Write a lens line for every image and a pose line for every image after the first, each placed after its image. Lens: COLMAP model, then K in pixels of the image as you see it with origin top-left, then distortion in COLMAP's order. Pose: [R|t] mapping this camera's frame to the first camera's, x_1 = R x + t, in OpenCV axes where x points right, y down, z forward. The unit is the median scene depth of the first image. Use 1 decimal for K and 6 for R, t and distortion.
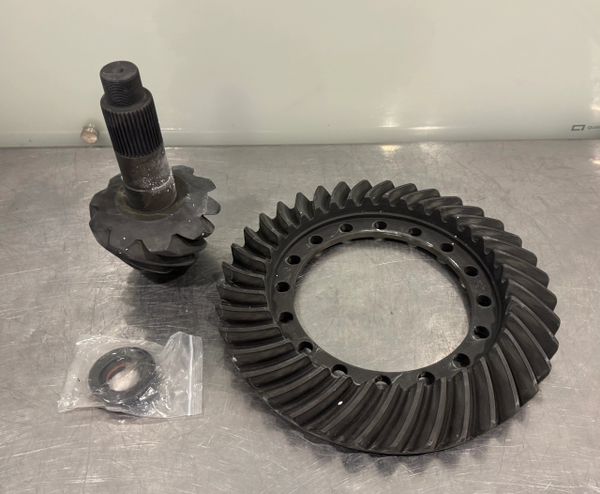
lens RADIAL K [[382.3, 0, 300.0], [0, 382.3, 247.0], [0, 0, 1]] dist [0.002671, 0.000216]
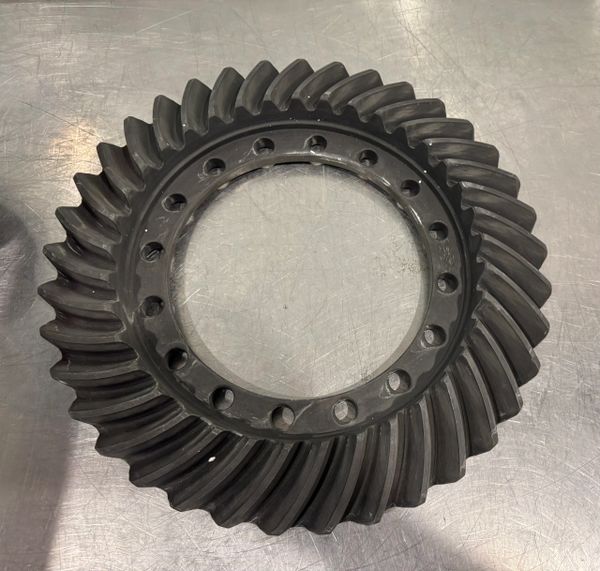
lens RADIAL K [[464.6, 0, 300.0], [0, 464.6, 285.5], [0, 0, 1]] dist [-0.006735, -0.001600]
pose [[0.995616, -0.001547, 0.093526, 0.117716], [-0.030705, 0.939052, 0.342400, -0.107414], [-0.088356, -0.343771, 0.934888, 0.207485]]
